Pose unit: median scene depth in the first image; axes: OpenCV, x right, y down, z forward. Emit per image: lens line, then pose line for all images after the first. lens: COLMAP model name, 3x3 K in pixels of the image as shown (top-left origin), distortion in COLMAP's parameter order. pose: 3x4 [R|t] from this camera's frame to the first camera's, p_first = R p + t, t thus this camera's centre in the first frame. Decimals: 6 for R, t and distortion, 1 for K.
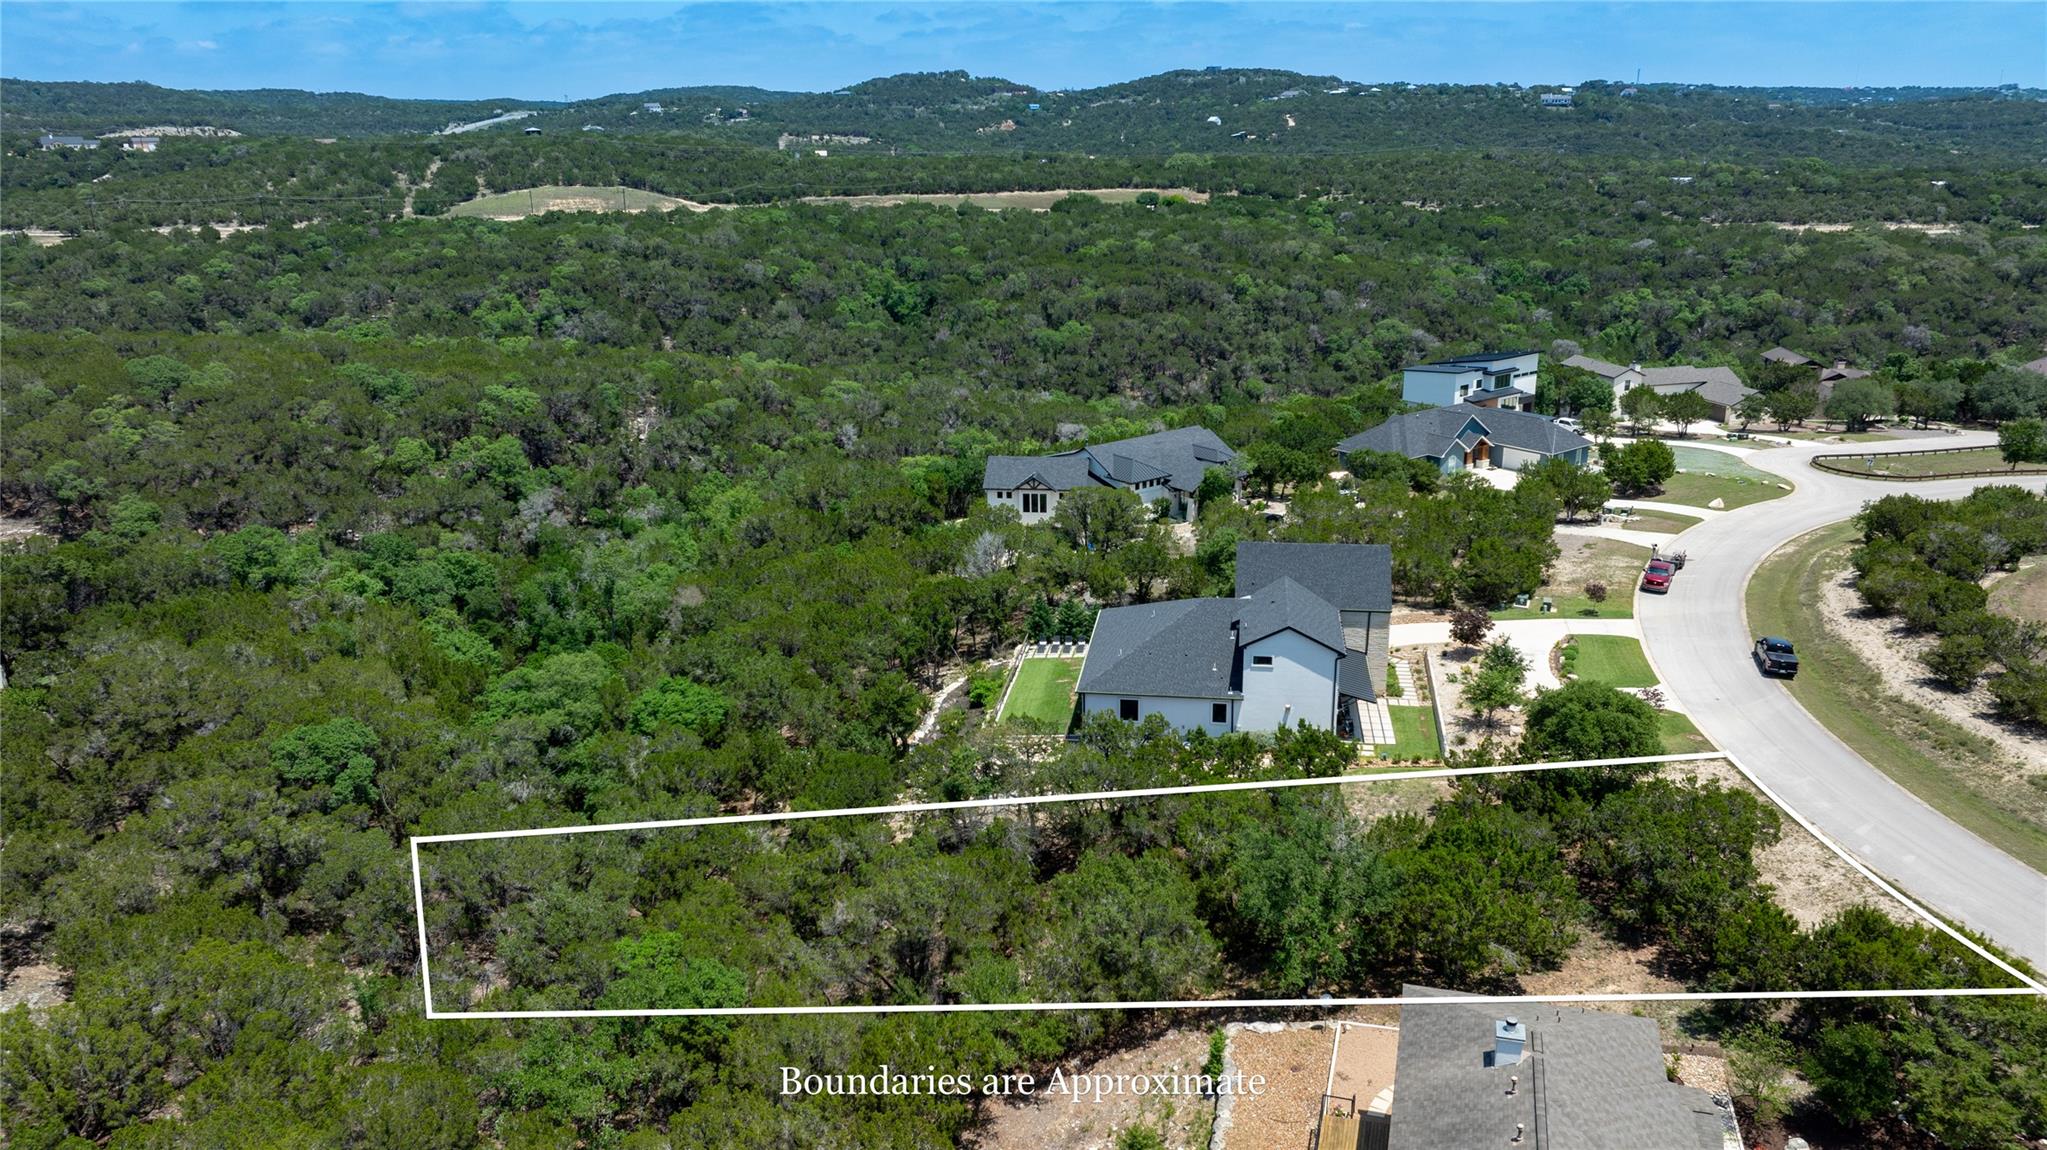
lens RADIAL K [[1441.9, 0, 1023.5], [0, 1441.9, 575.0], [0, 0, 1]] dist [-0.029975, 0.025261]
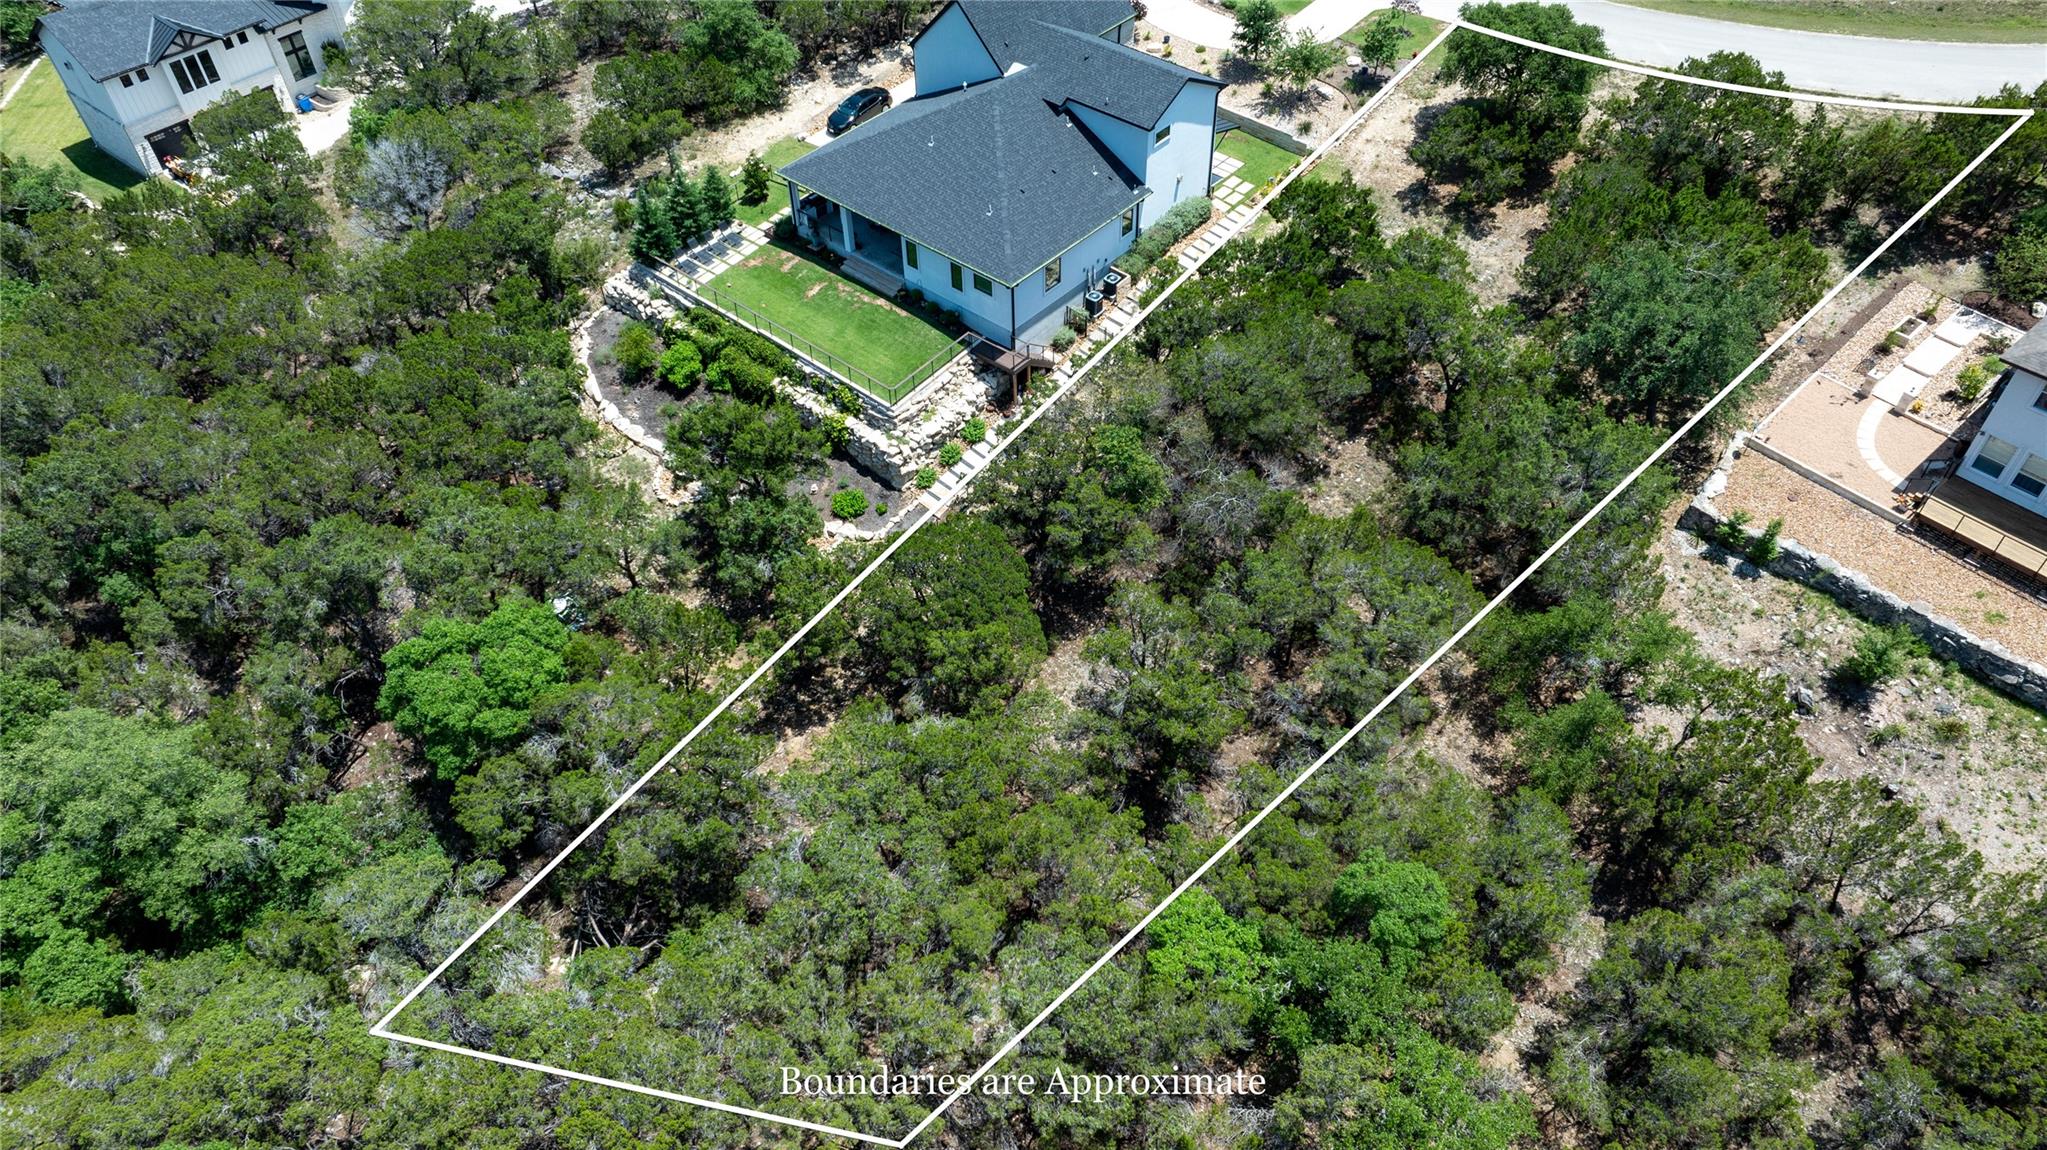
lens RADIAL K [[1441.9, 0, 1023.5], [0, 1441.9, 575.0], [0, 0, 1]] dist [-0.029975, 0.025261]
pose [[0.528730, -0.599709, 0.600661, -0.294525], [0.261436, 0.788326, 0.556949, -0.126456], [-0.807524, -0.137442, 0.573597, 0.348295]]
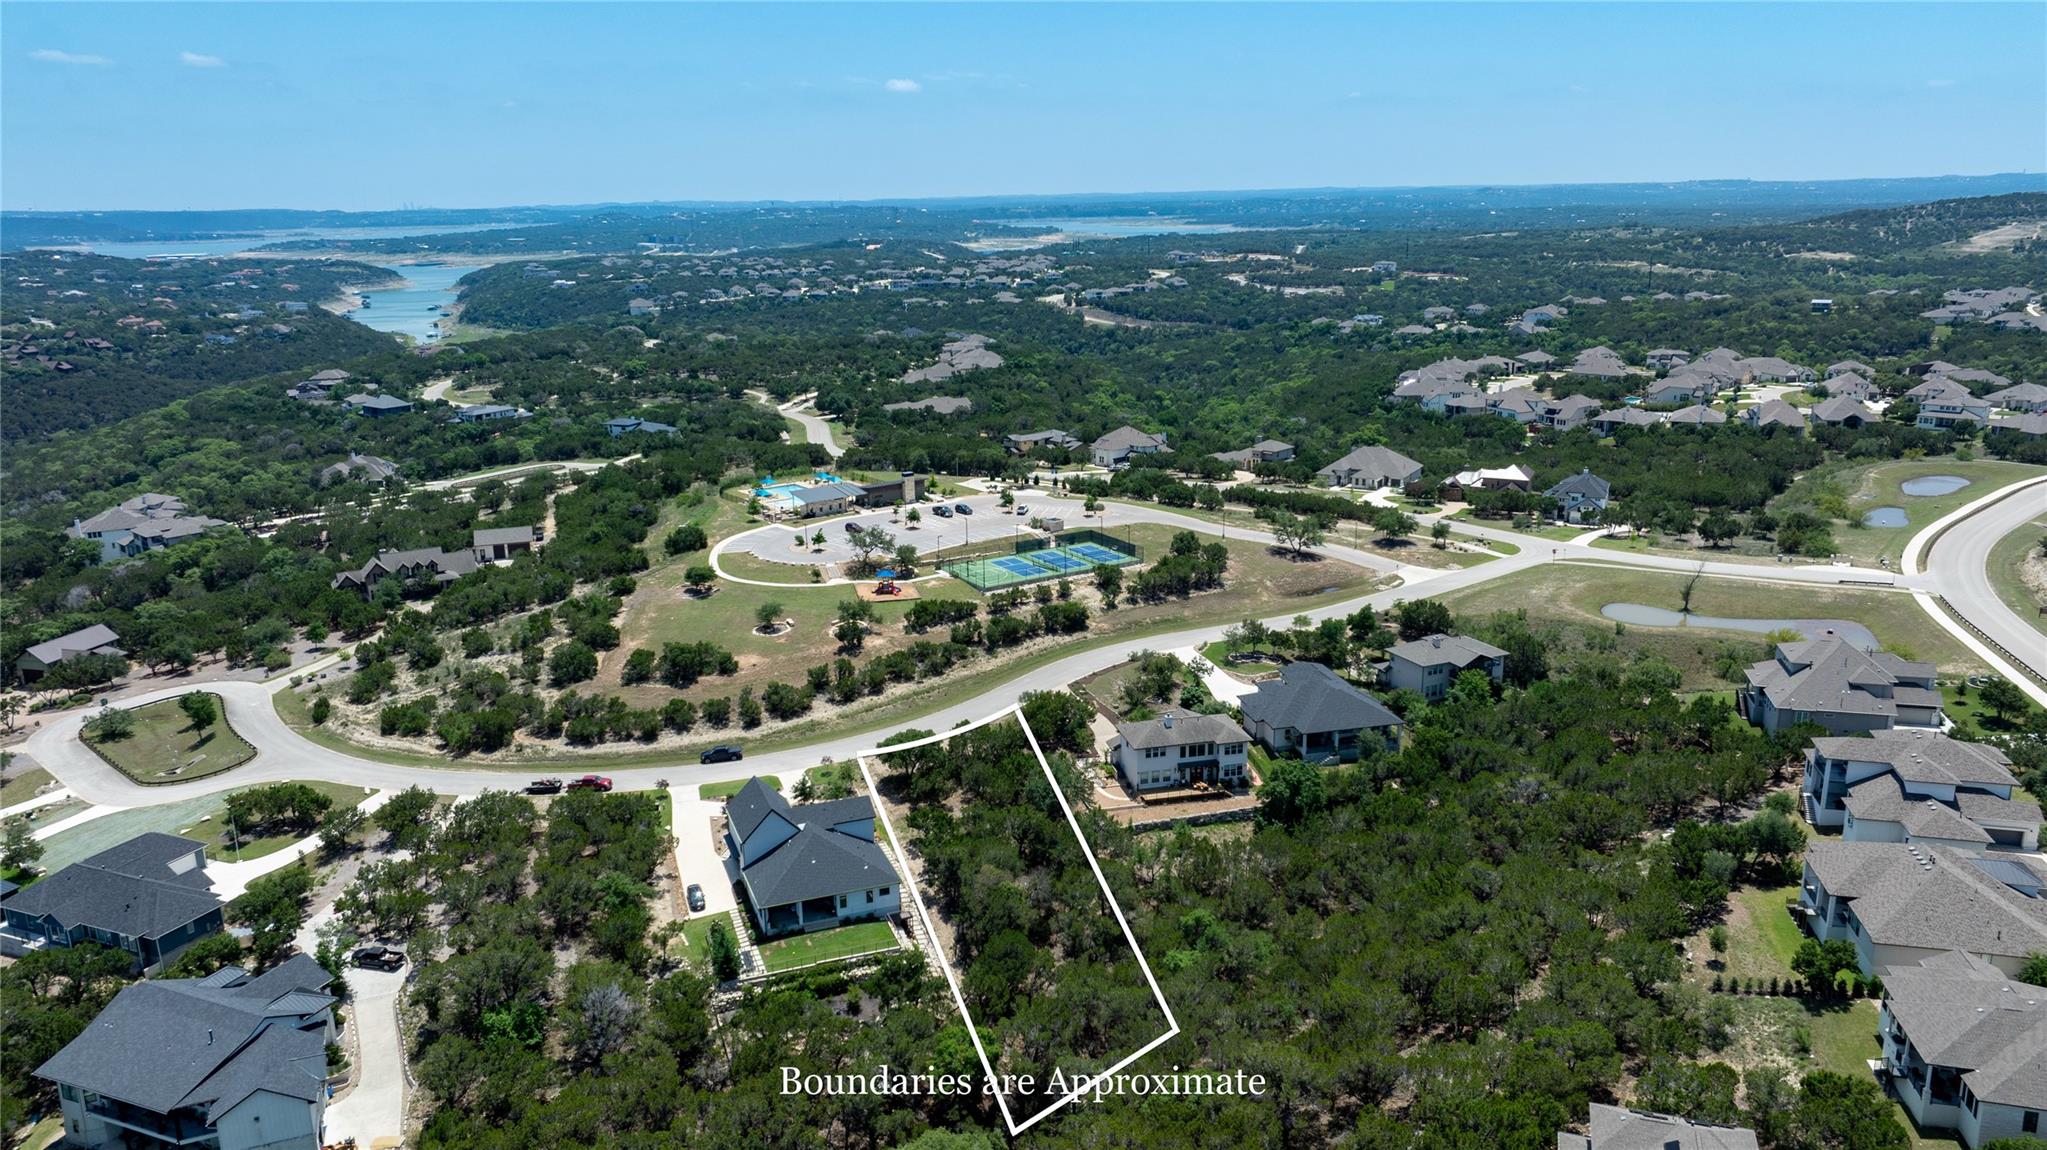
lens RADIAL K [[1435.7, 0, 1023.5], [0, 1435.7, 575.0], [0, 0, 1]] dist [-0.015899, 0.003008]
pose [[-0.499184, -0.195532, 0.844146, -0.872596], [0.287212, 0.881795, 0.374094, -0.521363], [-0.817511, 0.429191, -0.384019, 0.851860]]
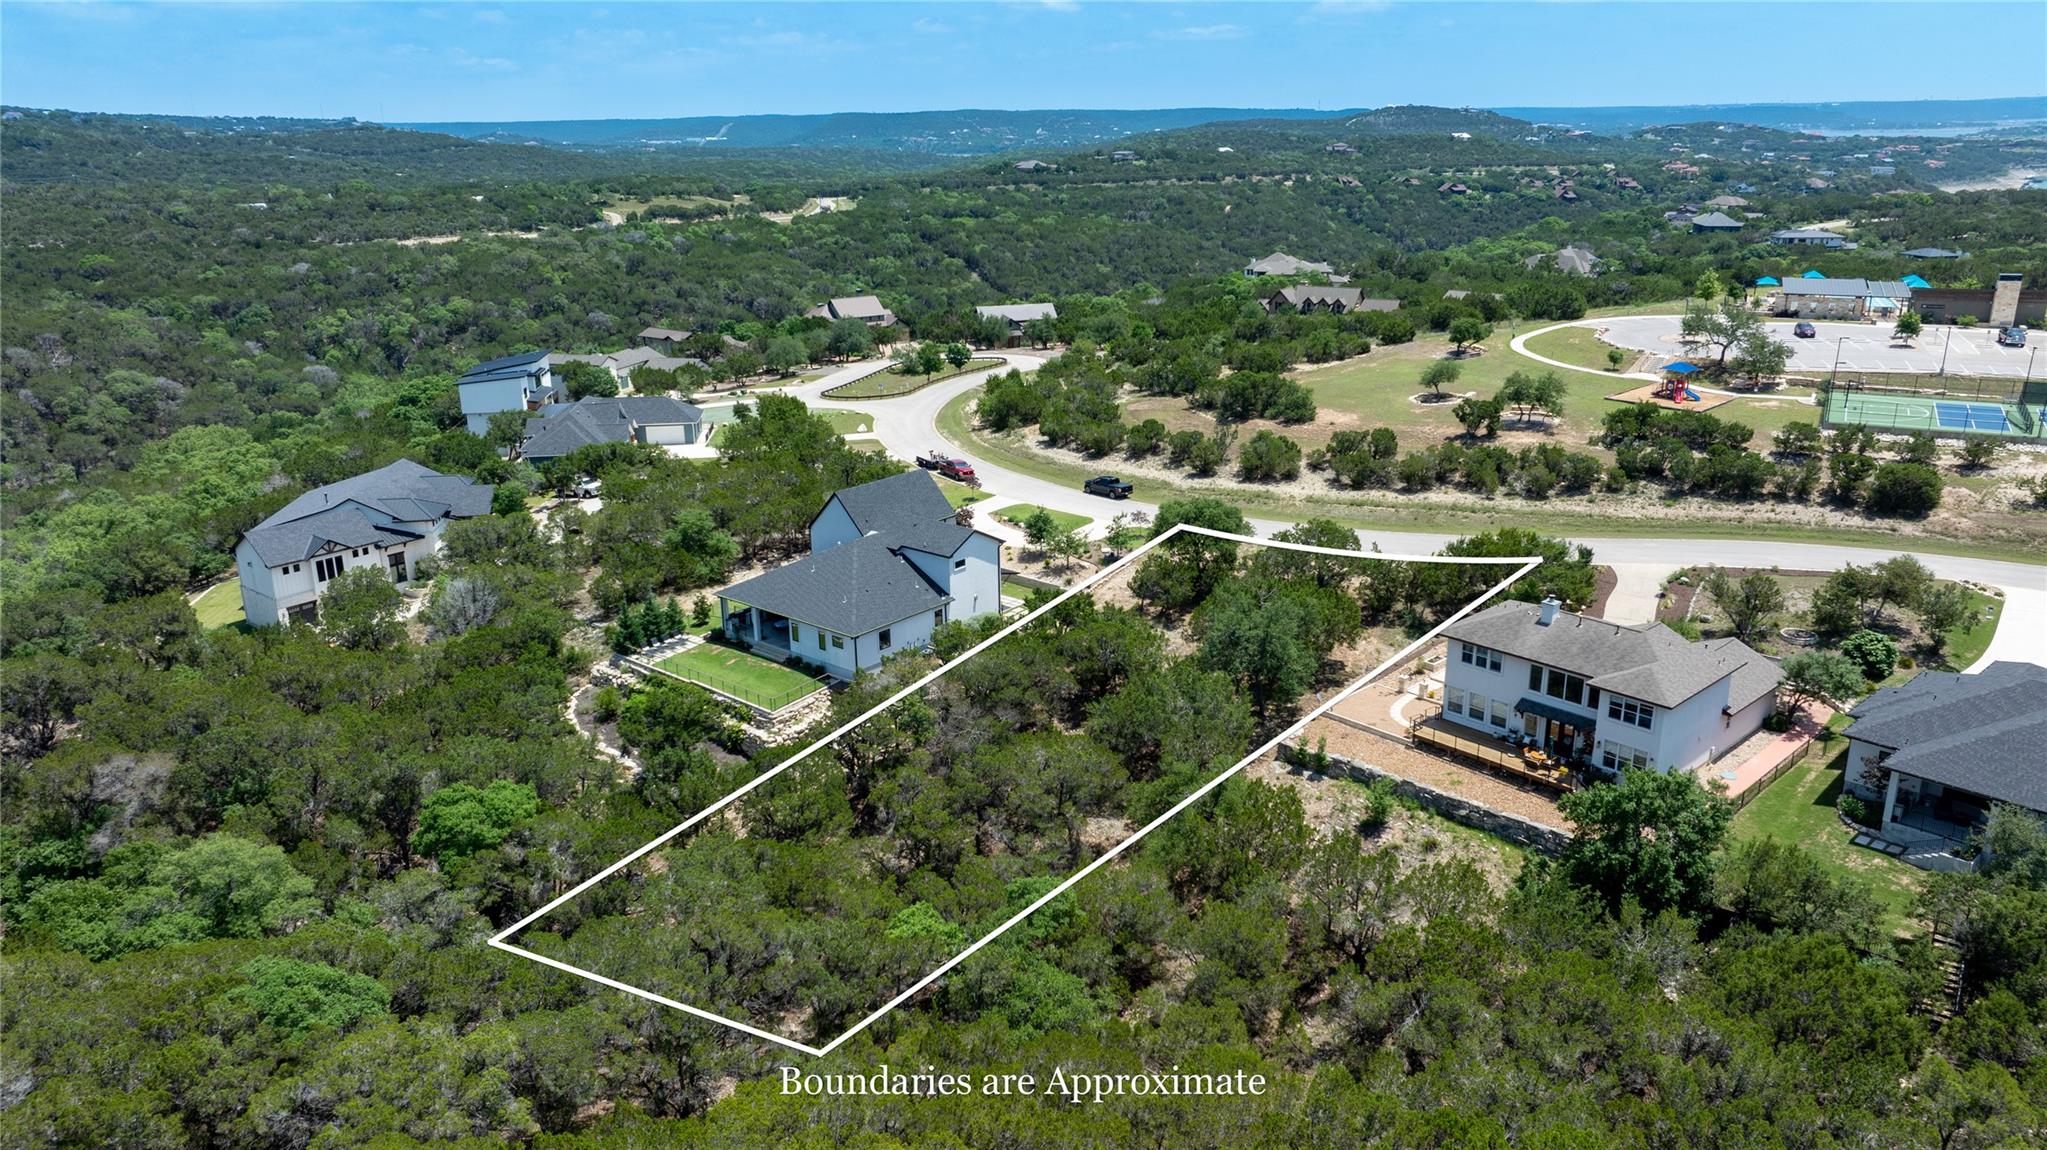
lens RADIAL K [[1438.3, 0, 1023.5], [0, 1438.3, 575.0], [0, 0, 1]] dist [-0.024740, 0.002560]
pose [[0.519571, -0.248171, 0.817592, -0.490772], [0.260930, 0.957264, 0.124749, -0.044672], [-0.813610, 0.148518, 0.562122, 0.159705]]
